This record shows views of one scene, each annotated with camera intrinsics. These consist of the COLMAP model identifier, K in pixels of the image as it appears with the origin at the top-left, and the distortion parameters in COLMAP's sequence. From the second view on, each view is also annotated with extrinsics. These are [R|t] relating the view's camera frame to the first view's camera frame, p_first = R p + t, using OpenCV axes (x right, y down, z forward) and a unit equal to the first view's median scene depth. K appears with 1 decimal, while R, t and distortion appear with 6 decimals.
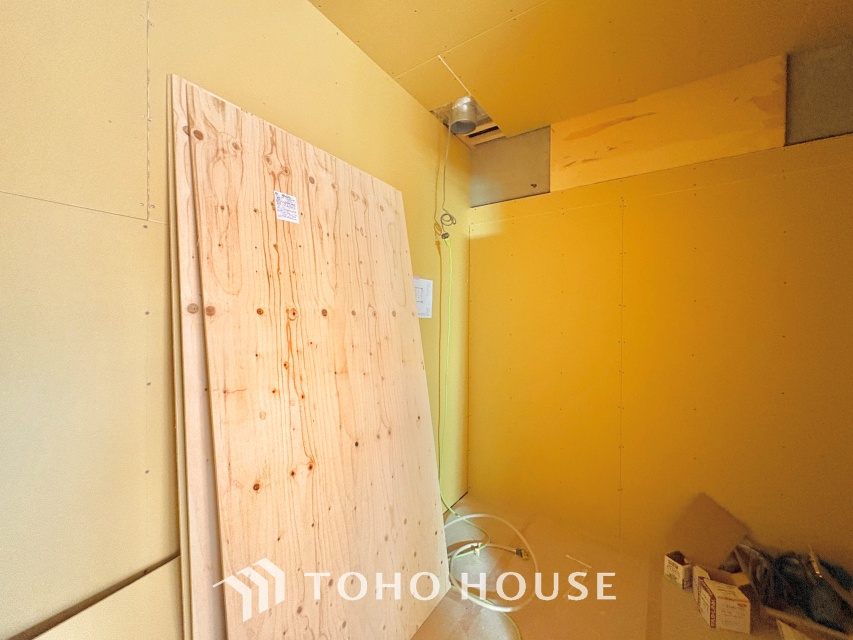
lens RADIAL K [[338.7, 0, 426.9], [0, 338.7, 323.3], [0, 0, 1]] dist [-0.000046, 0.000084]
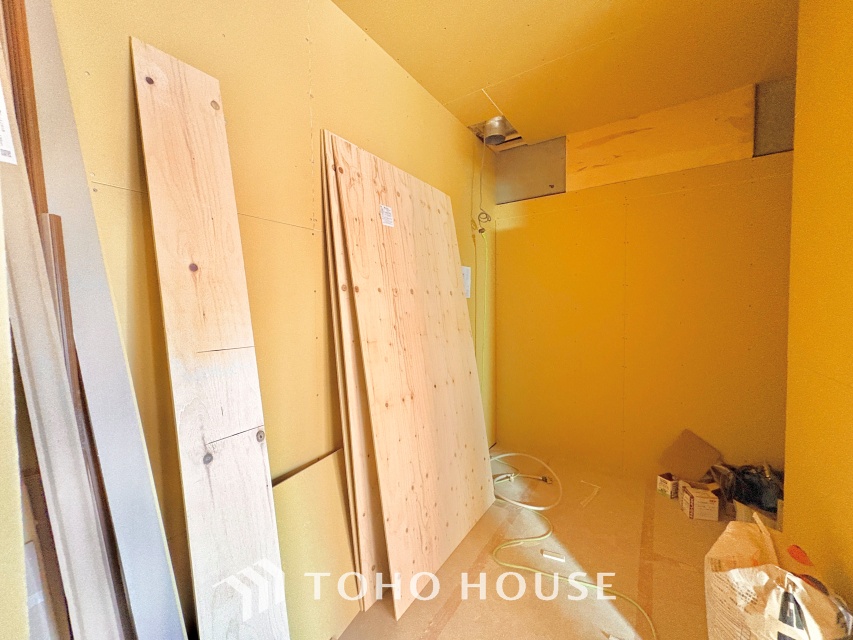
lens RADIAL K [[338.7, 0, 427.3], [0, 338.7, 322.6], [0, 0, 1]] dist [-0.000046, 0.000084]
pose [[0.999867, -0.016270, 0.000867, -0.230887], [0.016232, 0.999293, 0.033913, 0.047131], [-0.001418, -0.033895, 0.999424, -0.370715]]
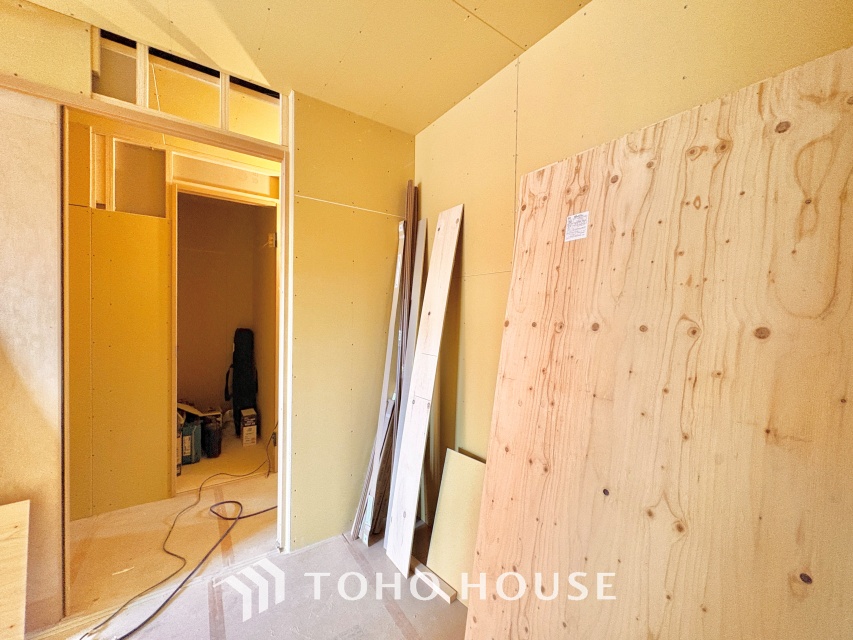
lens RADIAL K [[338.7, 0, 425.5], [0, 338.7, 317.4], [0, 0, 1]] dist [-0.000046, 0.000084]
pose [[-0.358542, 0.005692, -0.933496, 0.675155], [-0.025535, 0.999547, 0.015903, -0.056790], [0.933164, 0.029538, -0.358234, 0.855084]]
